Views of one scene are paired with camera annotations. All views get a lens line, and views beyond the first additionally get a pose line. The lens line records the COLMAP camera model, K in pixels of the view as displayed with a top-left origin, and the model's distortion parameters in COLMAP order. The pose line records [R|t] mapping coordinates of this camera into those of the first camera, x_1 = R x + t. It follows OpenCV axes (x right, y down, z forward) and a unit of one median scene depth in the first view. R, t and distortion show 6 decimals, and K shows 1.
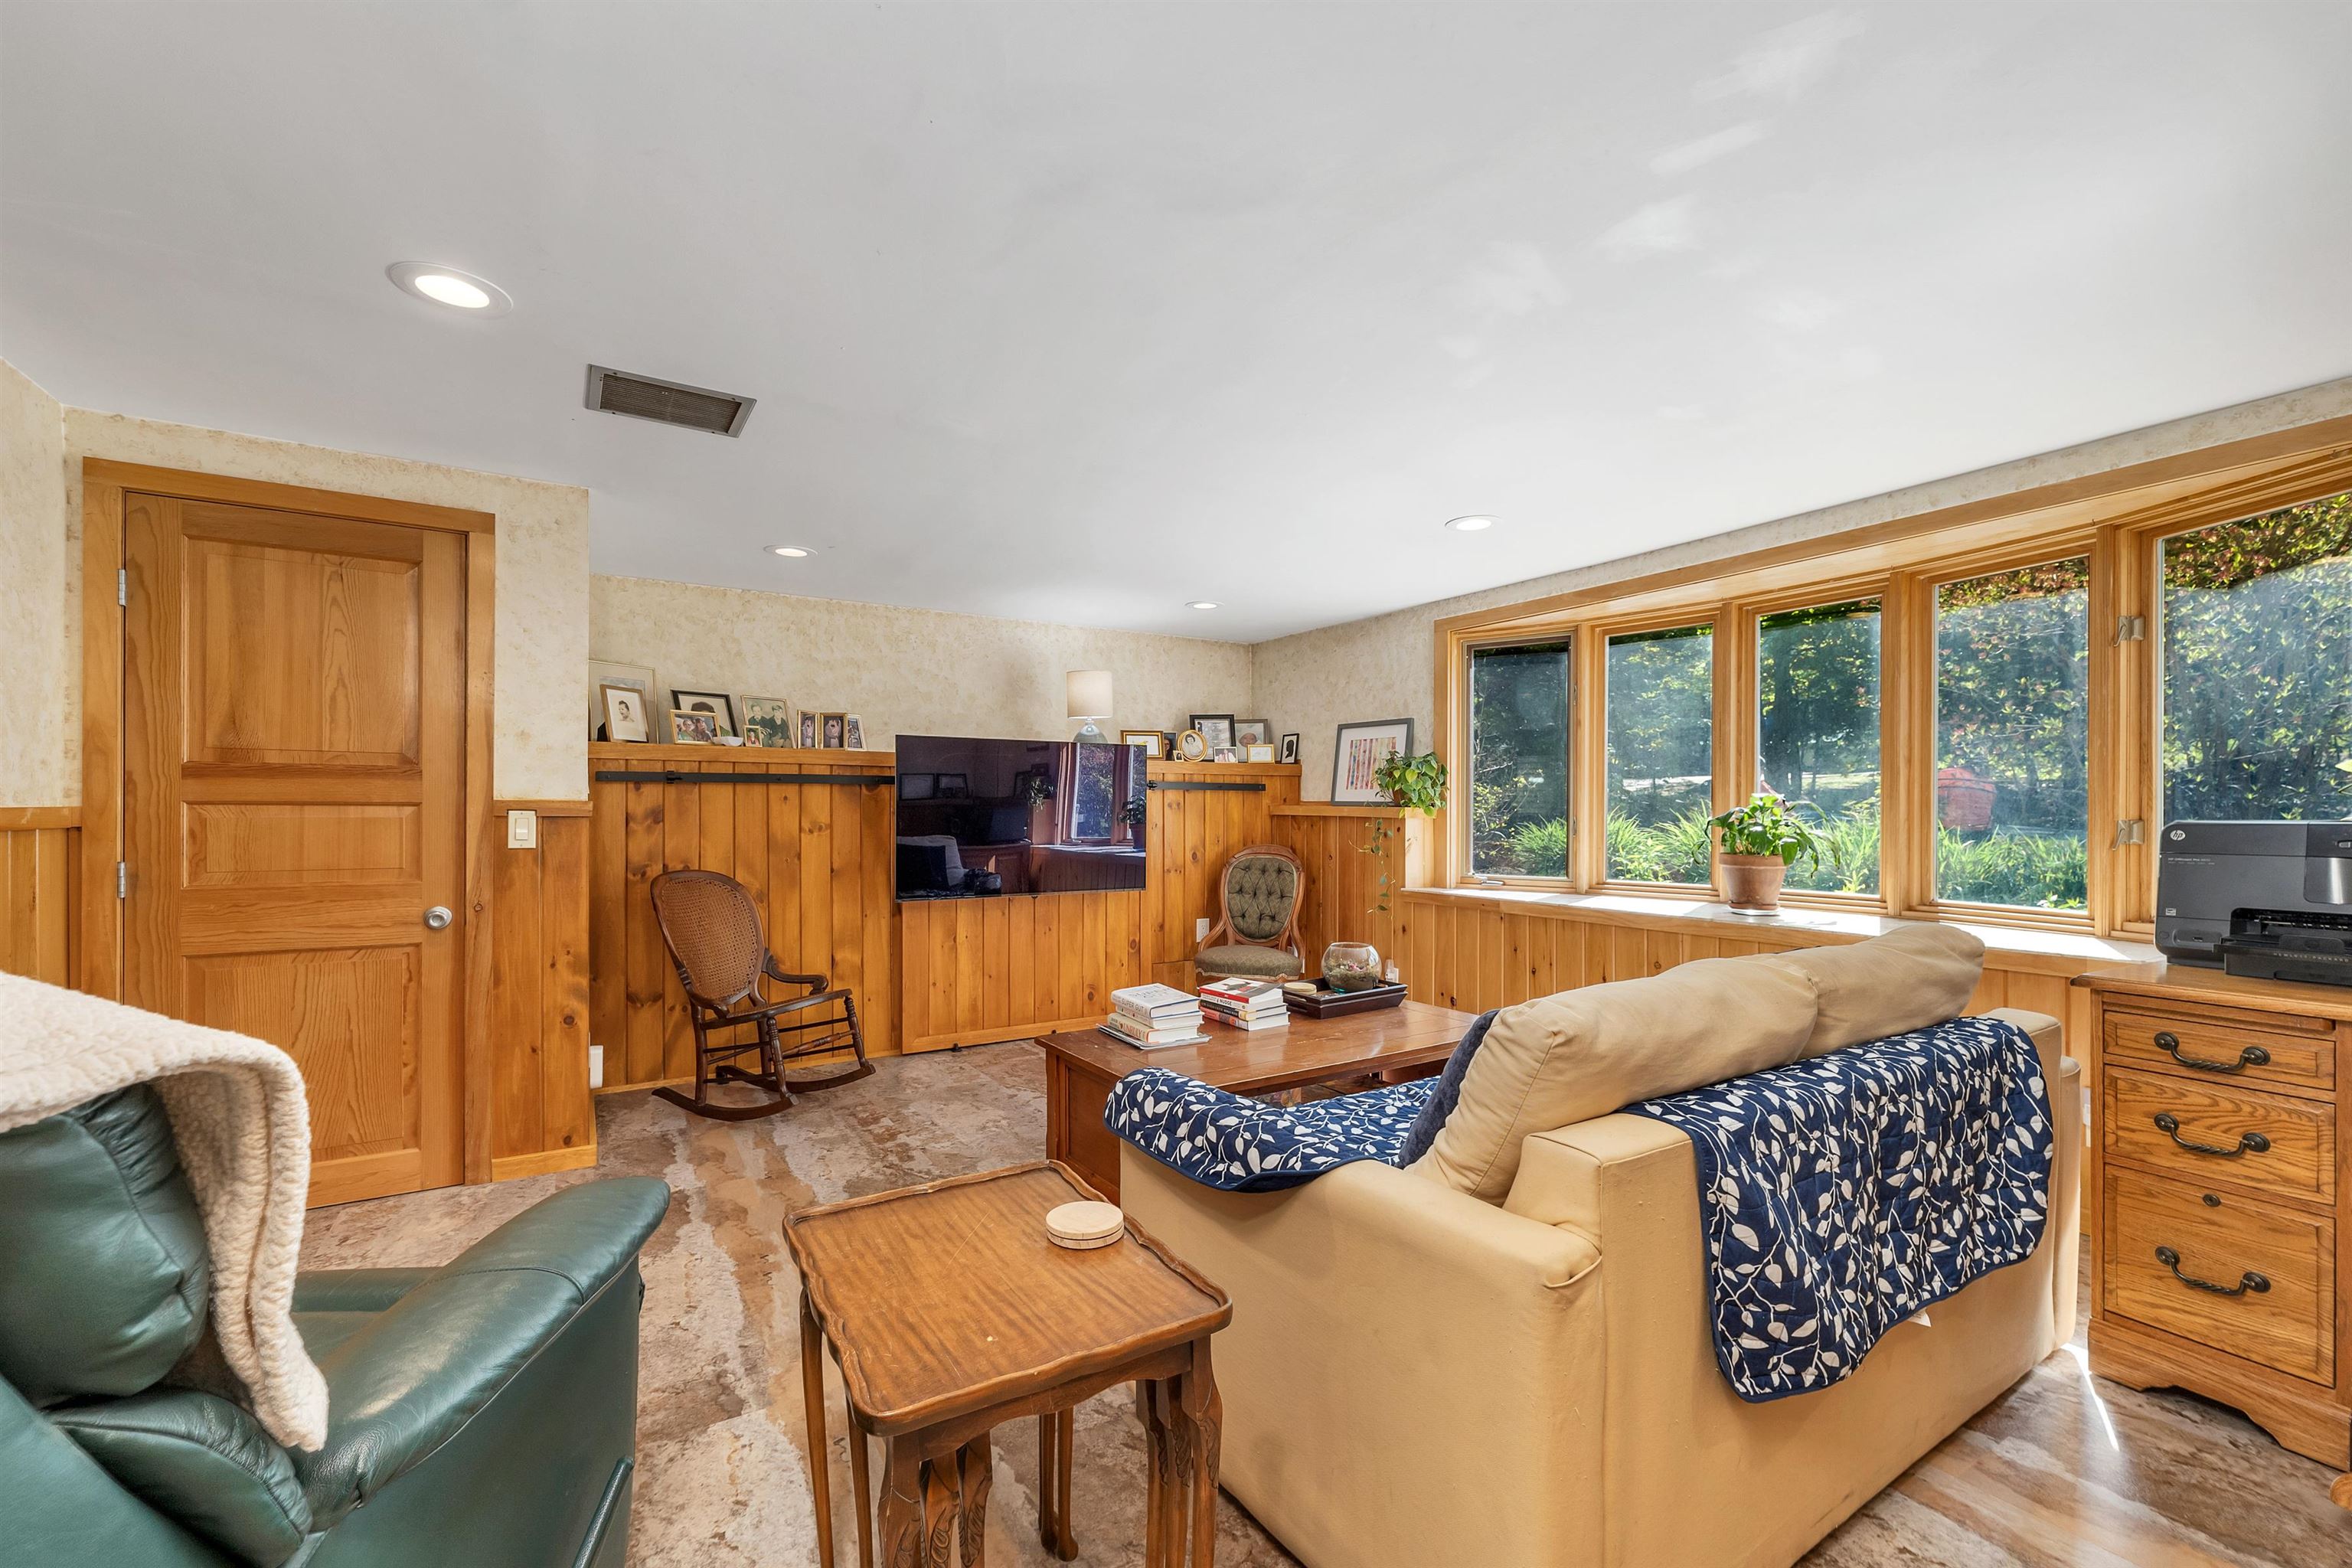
lens RADIAL K [[976.3, 0, 1181.6], [0, 976.3, 815.9], [0, 0, 1]] dist [-0.001709, -0.000146]
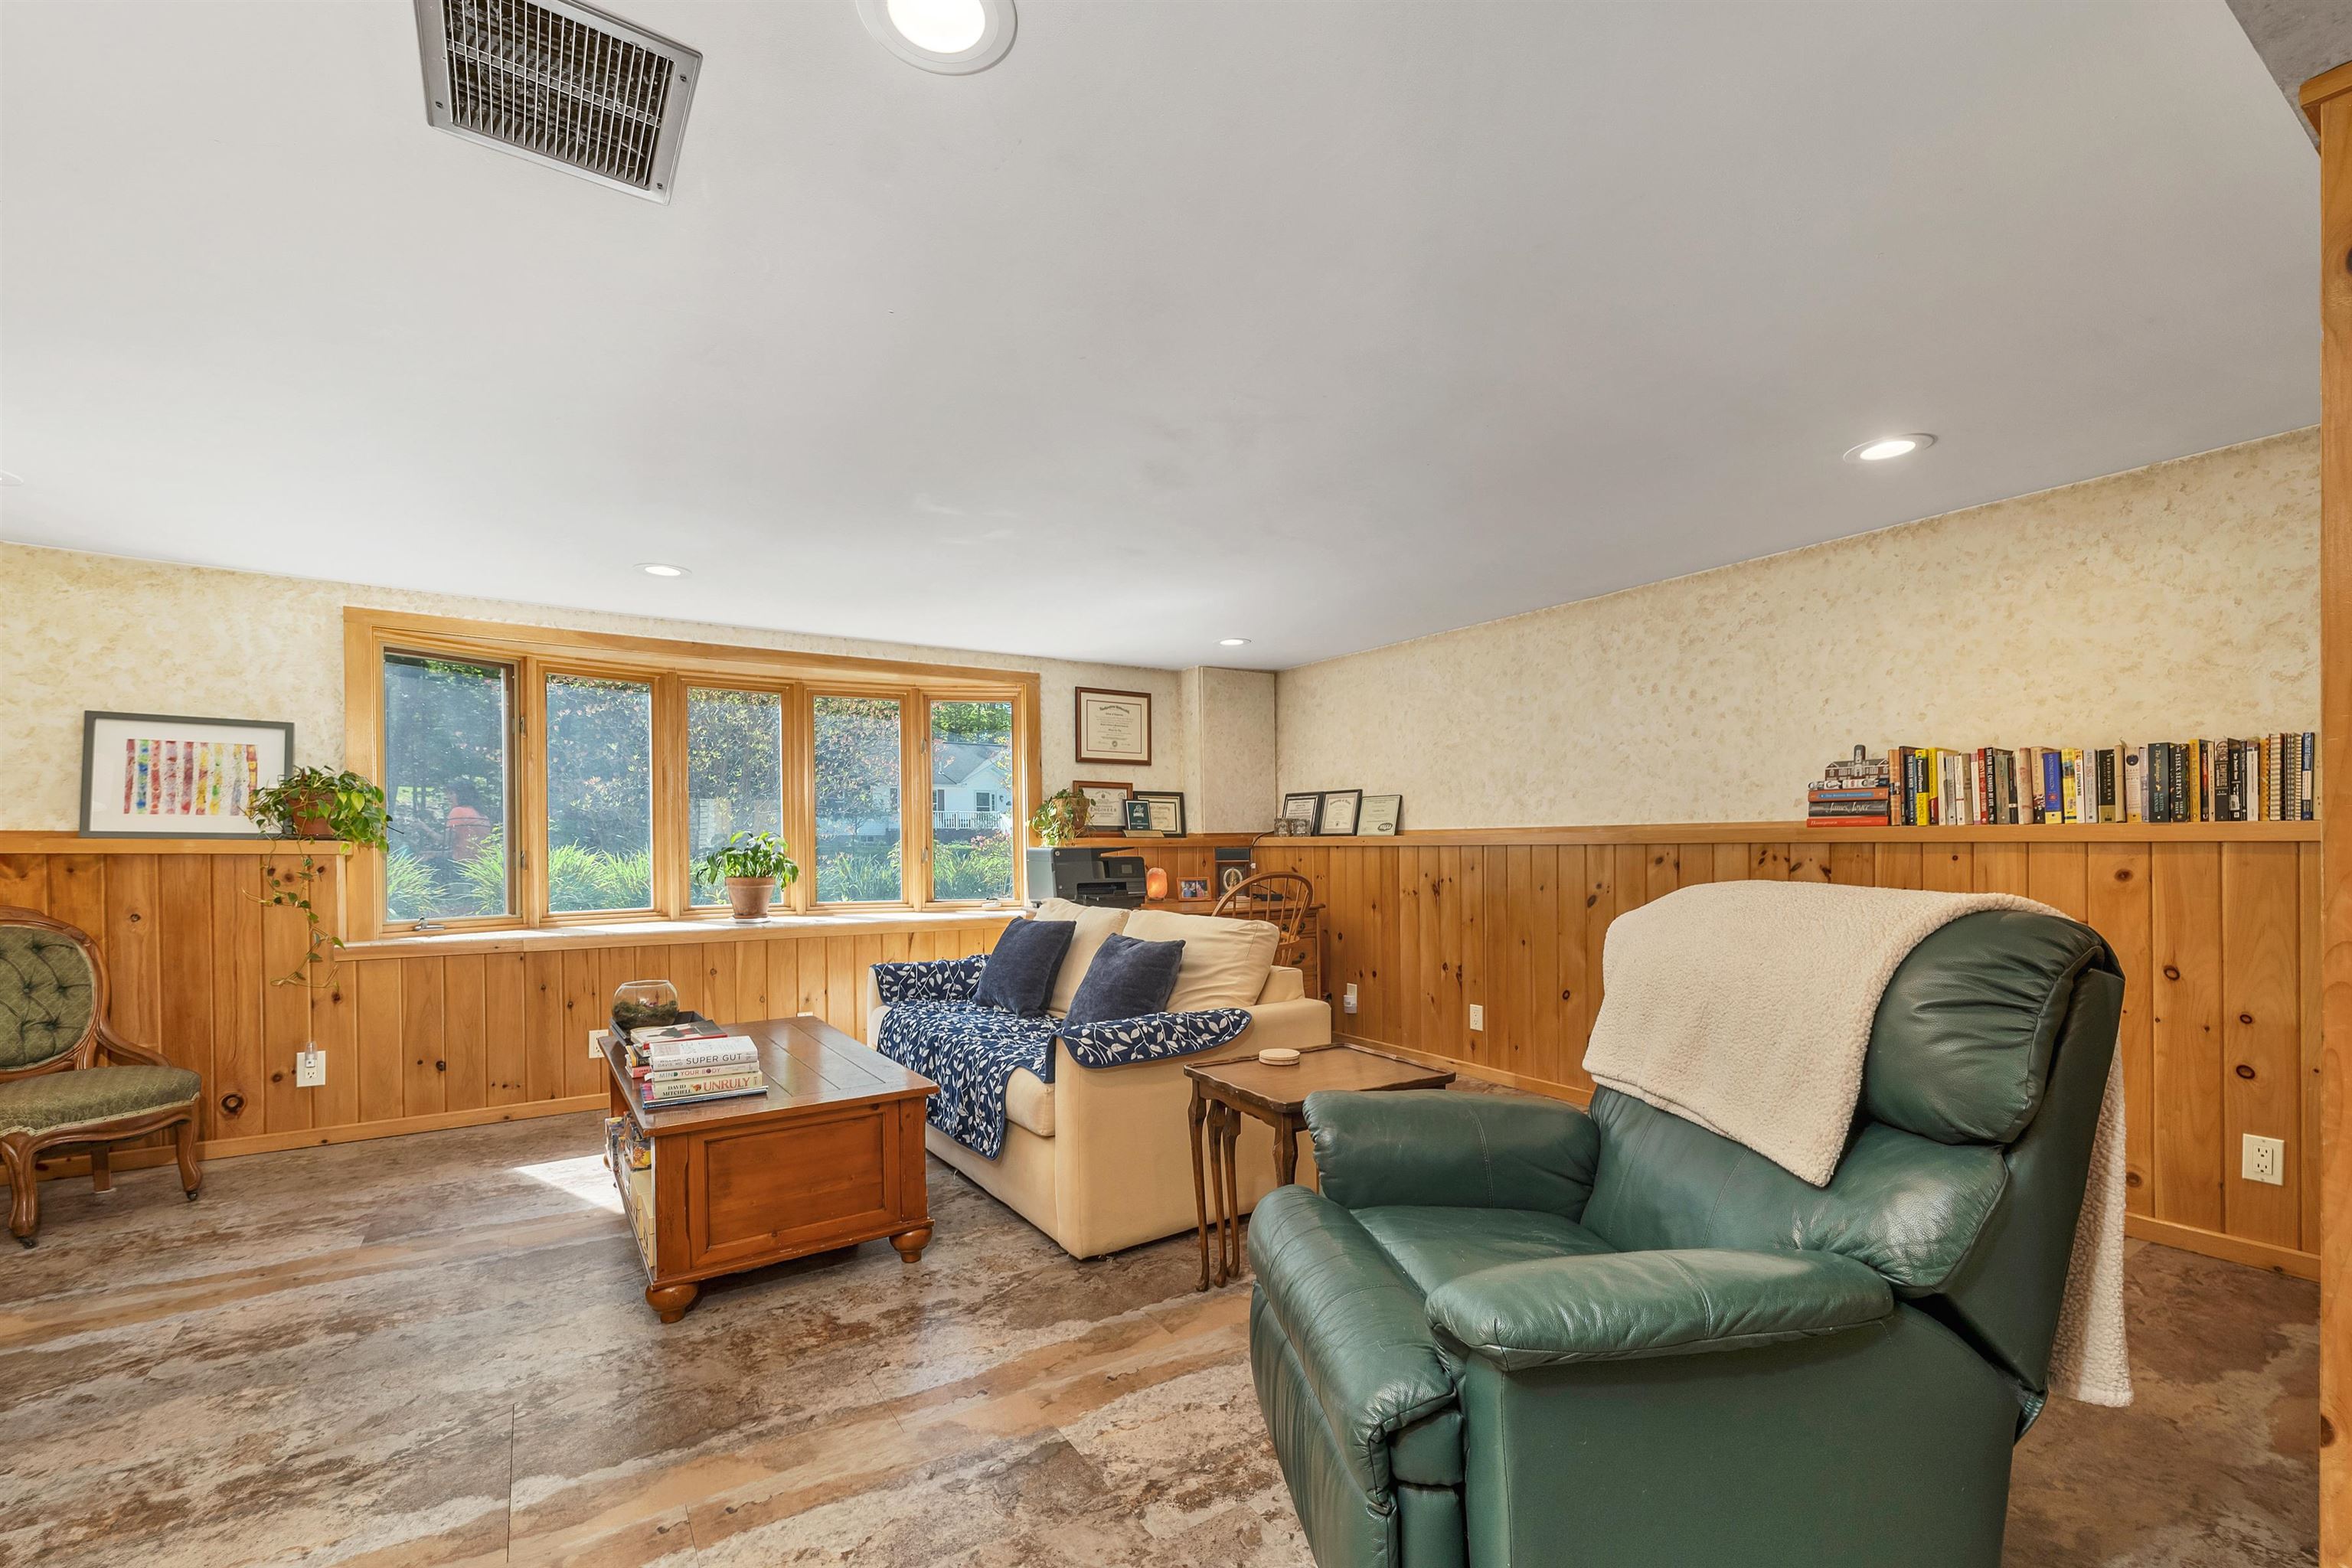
lens RADIAL K [[974.8, 0, 1172.9], [0, 974.8, 845.8], [0, 0, 1]] dist [-0.000791, -0.000060]
pose [[-0.021911, -0.003654, 0.999753, -0.596304], [0.009005, 0.999952, 0.003852, -0.001505], [-0.999719, 0.009087, -0.021877, 0.370338]]
